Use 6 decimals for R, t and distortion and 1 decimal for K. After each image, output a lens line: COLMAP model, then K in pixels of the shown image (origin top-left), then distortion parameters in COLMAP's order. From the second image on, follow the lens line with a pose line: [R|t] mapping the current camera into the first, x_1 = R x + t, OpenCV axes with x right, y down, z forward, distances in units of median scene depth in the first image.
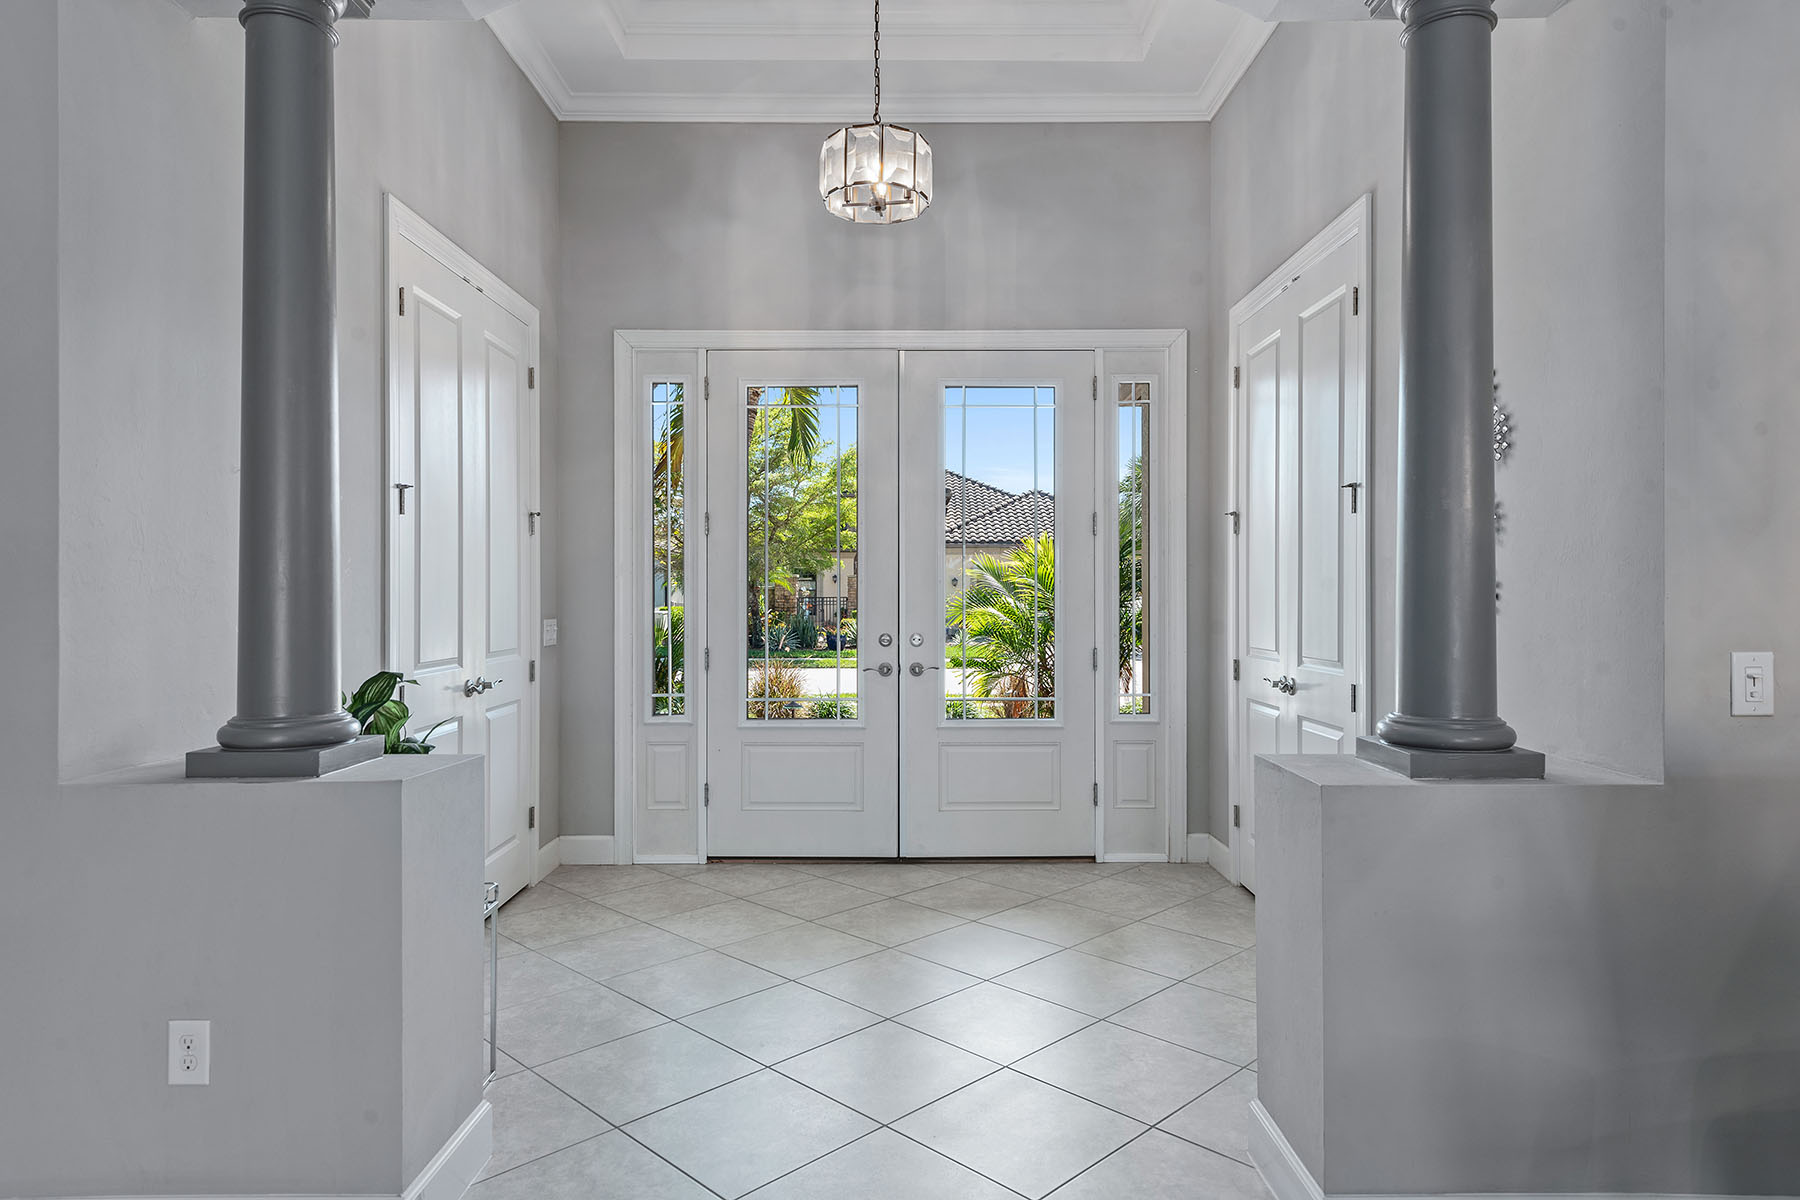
lens RADIAL K [[1089.7, 0, 900.0], [0, 1089.7, 600.0], [0, 0, 1]] dist [0.021891, -0.000446]
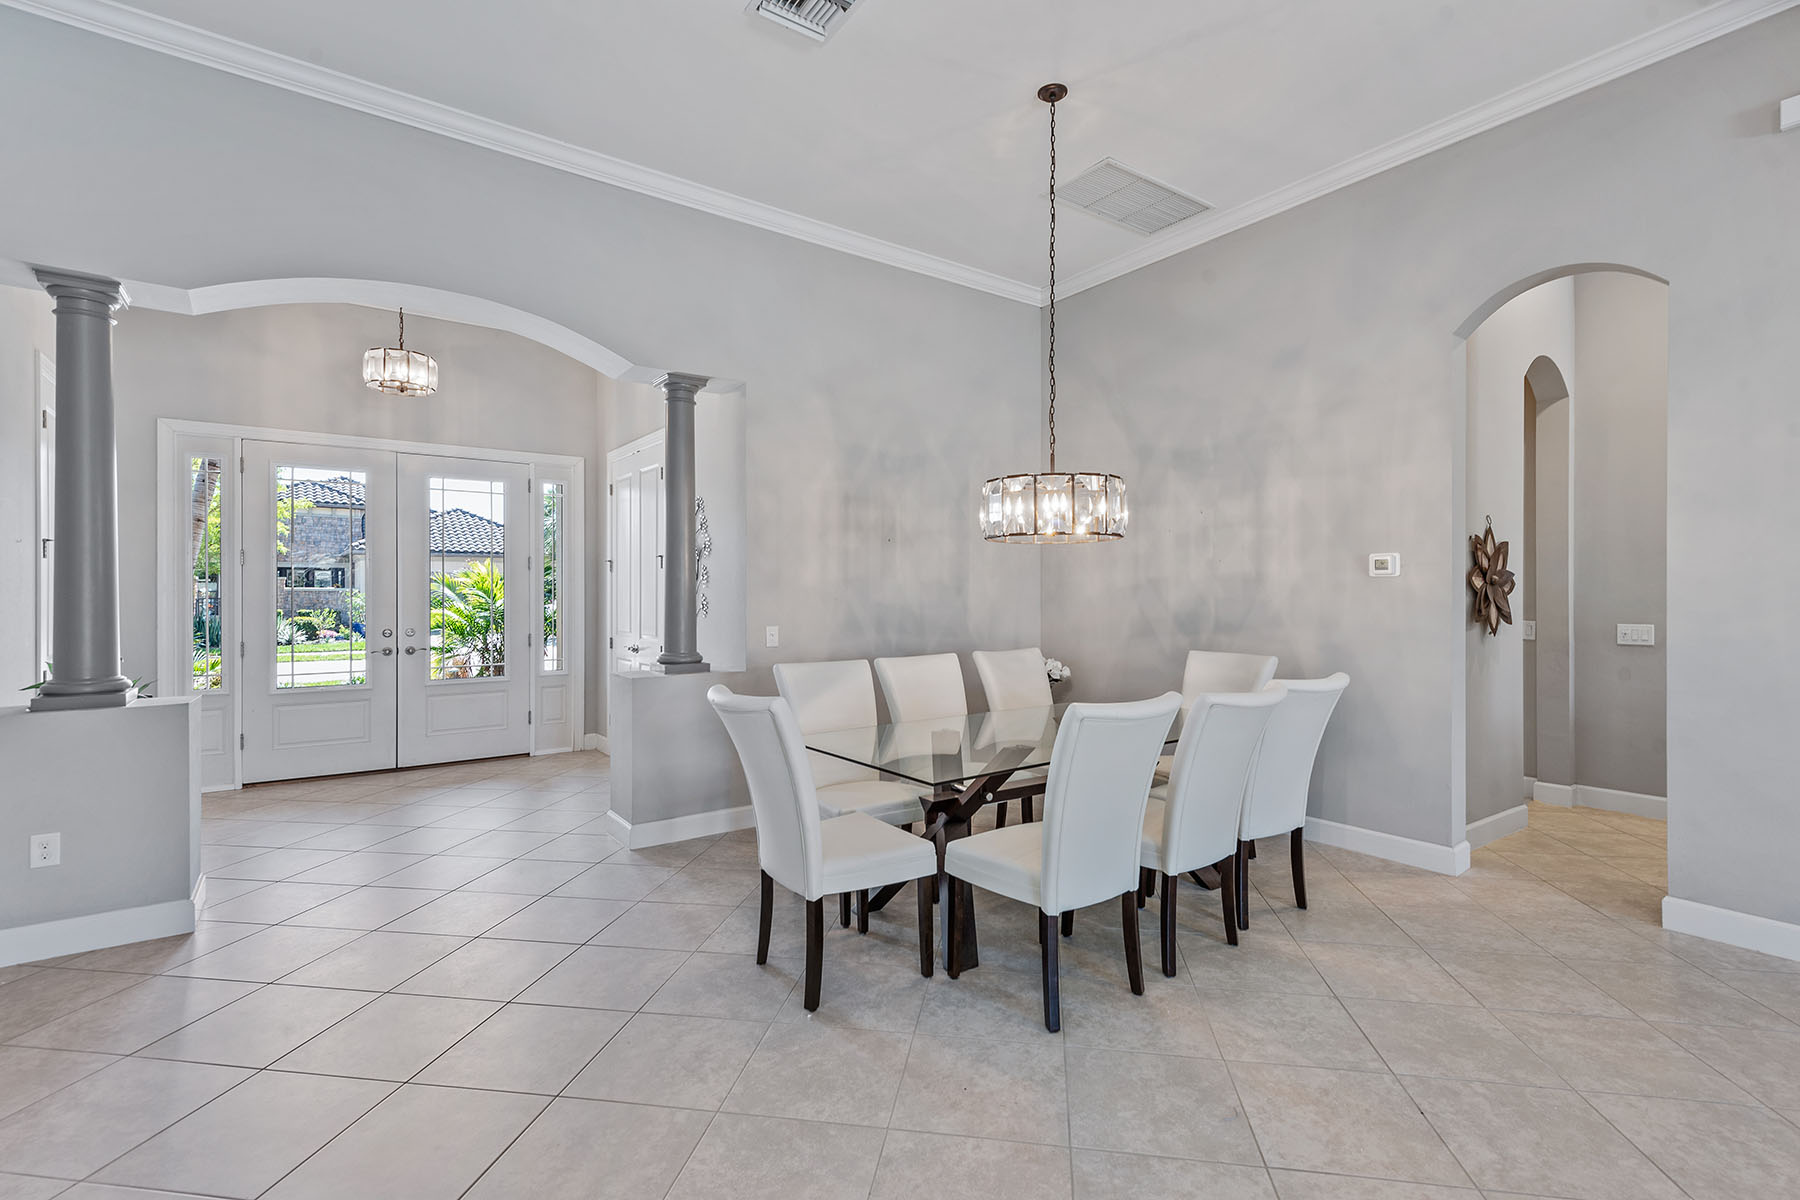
lens RADIAL K [[798.6, 0, 897.1], [0, 798.6, 591.4], [0, 0, 1]] dist [0.014399, -0.000404]
pose [[0.810221, 0.002293, 0.586120, -0.099182], [0.003240, 0.999960, -0.008390, -0.011992], [-0.586116, 0.008697, 0.810181, -0.395951]]
